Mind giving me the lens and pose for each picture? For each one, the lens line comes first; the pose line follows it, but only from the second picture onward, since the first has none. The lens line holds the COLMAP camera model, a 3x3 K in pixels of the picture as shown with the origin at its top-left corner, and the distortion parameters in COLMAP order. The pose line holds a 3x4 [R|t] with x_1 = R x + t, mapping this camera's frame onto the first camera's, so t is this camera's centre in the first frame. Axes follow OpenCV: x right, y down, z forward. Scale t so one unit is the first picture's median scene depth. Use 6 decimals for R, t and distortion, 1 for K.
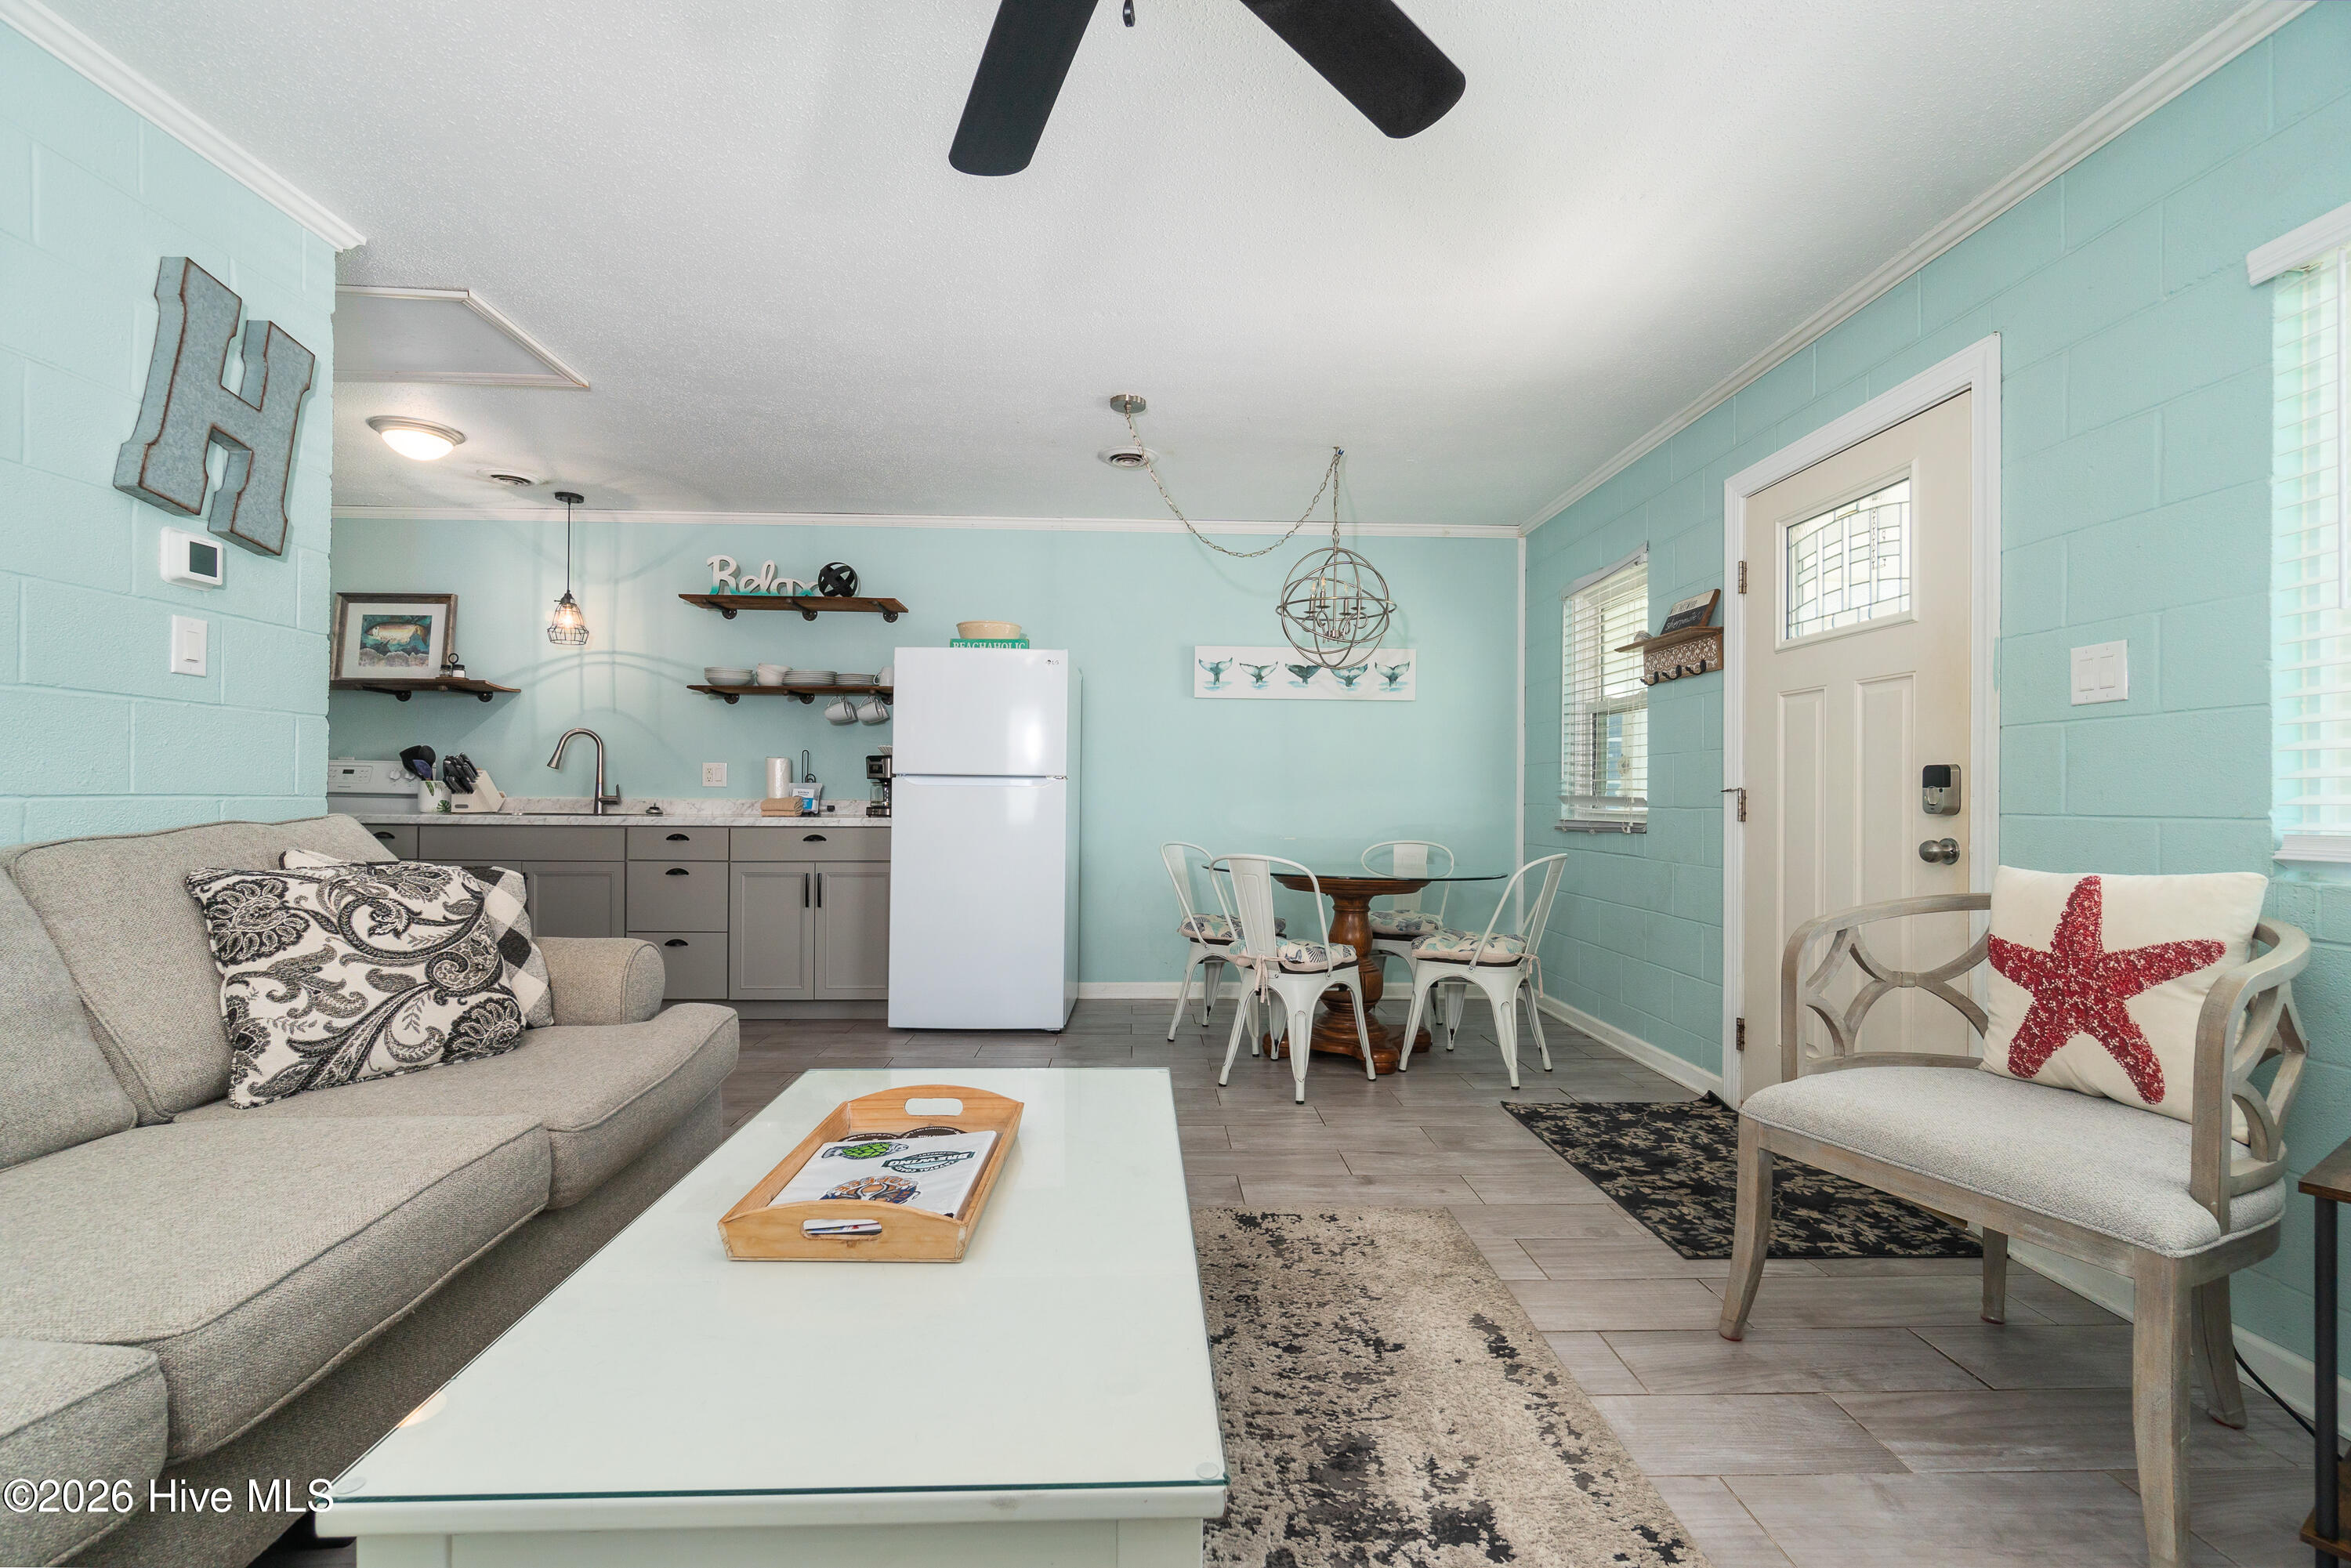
lens RADIAL K [[1013.1, 0, 1165.2], [0, 1013.1, 786.8], [0, 0, 1]] dist [-0.005788, 0.001894]
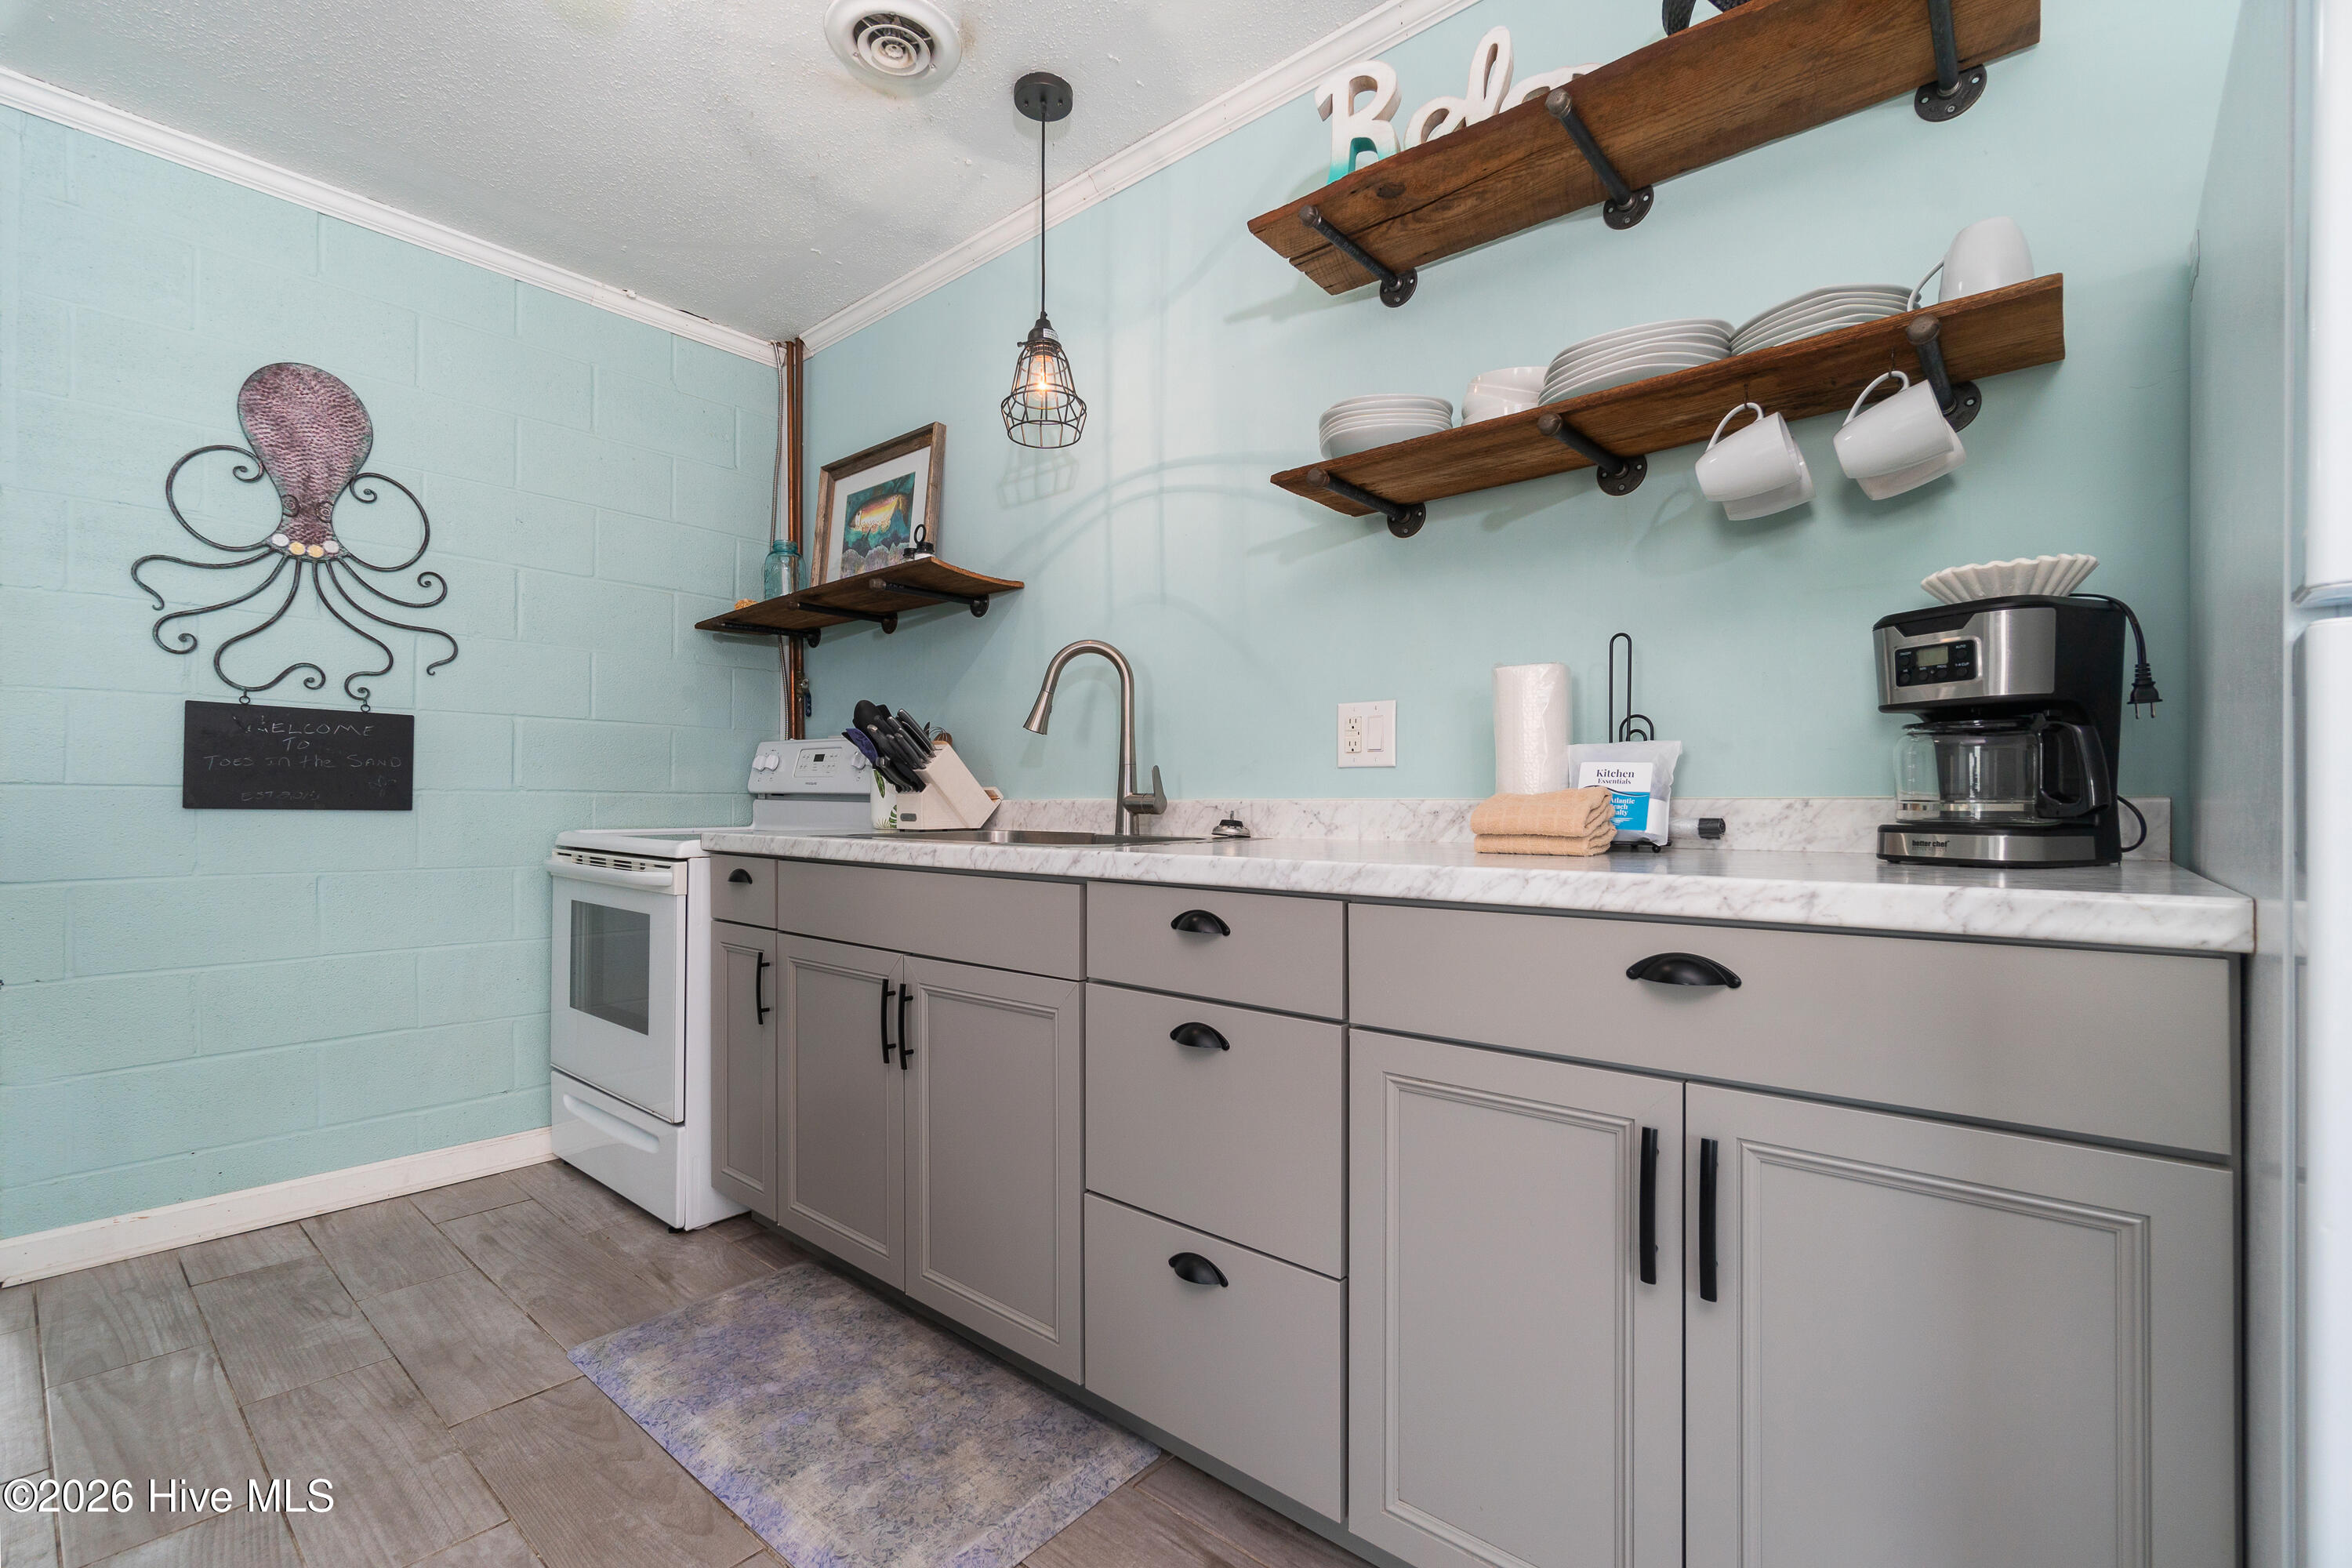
lens RADIAL K [[1010.6, 0, 1187.7], [0, 1010.6, 798.4], [0, 0, 1]] dist [-0.003683, 0.000841]
pose [[0.750851, -0.009358, -0.660406, -0.283563], [0.012425, 0.999923, -0.000042, 0.012385], [0.660355, -0.008174, 0.750909, 0.770554]]
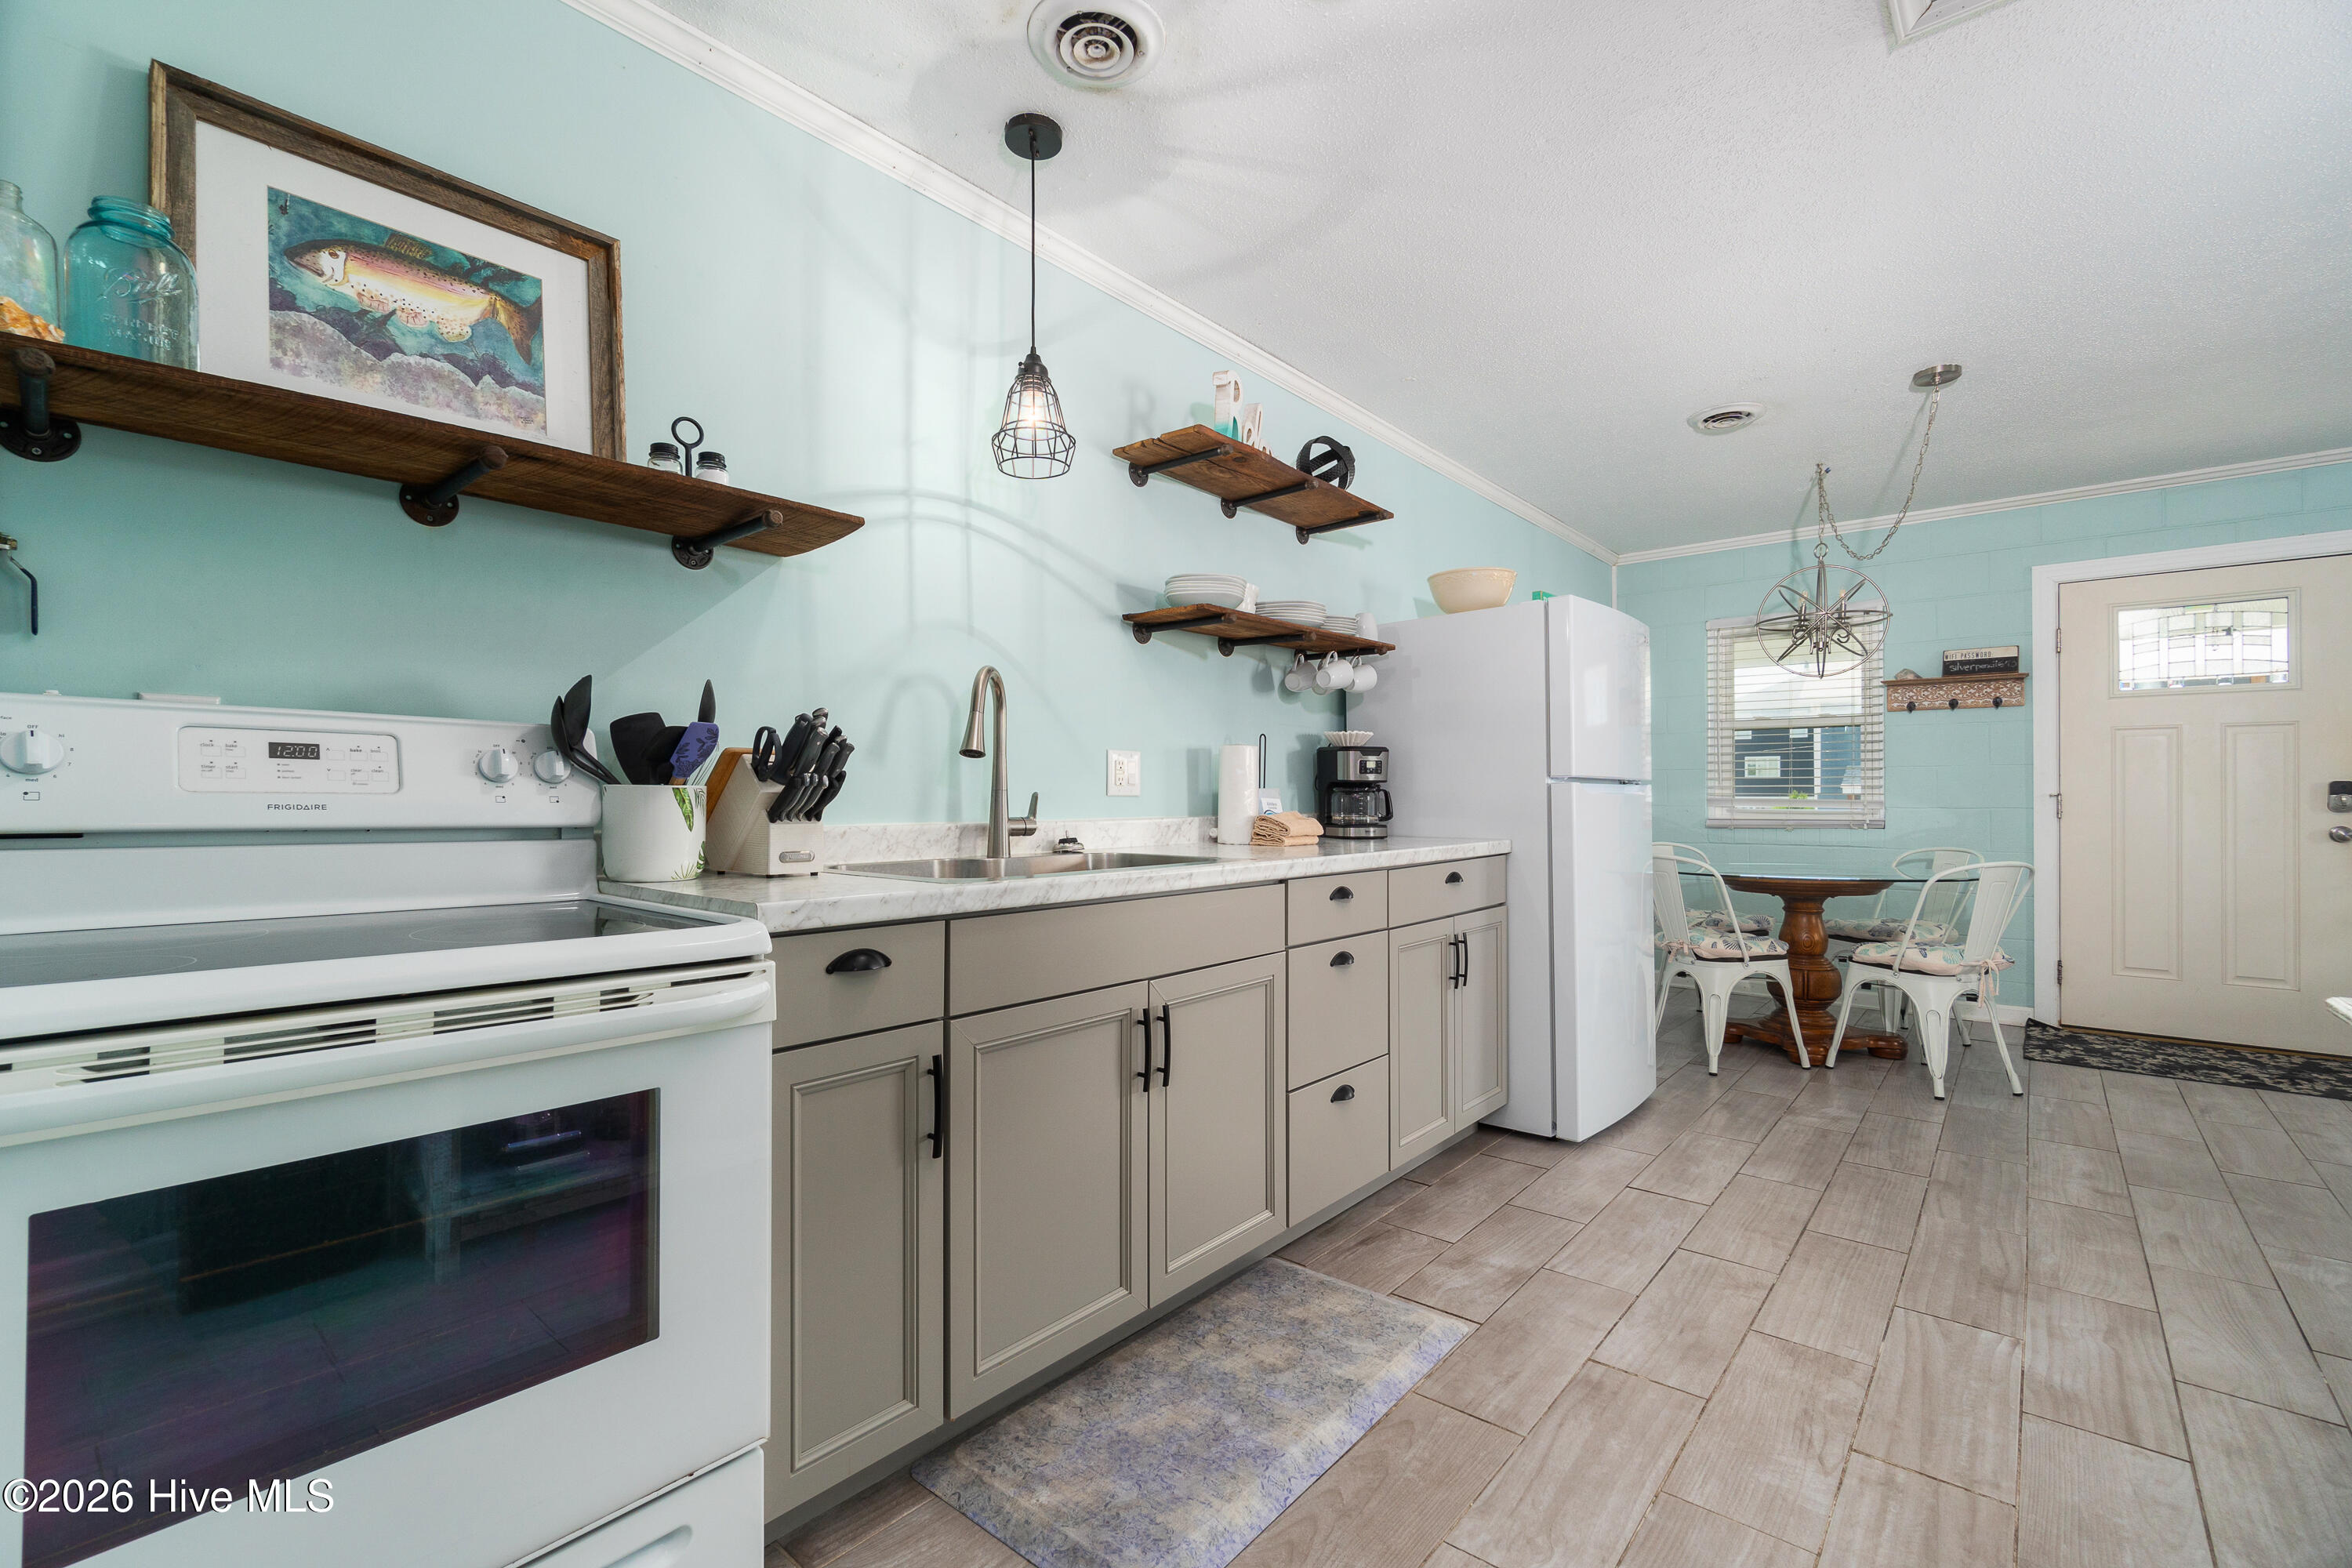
lens RADIAL K [[993.8, 0, 1146.0], [0, 993.8, 787.6], [0, 0, 1]] dist [-0.003841, -0.003130]
pose [[0.687567, -0.001809, 0.726119, -0.930824], [-0.002489, 0.999985, 0.004848, -0.007878], [-0.726117, -0.005141, 0.687552, 0.718698]]
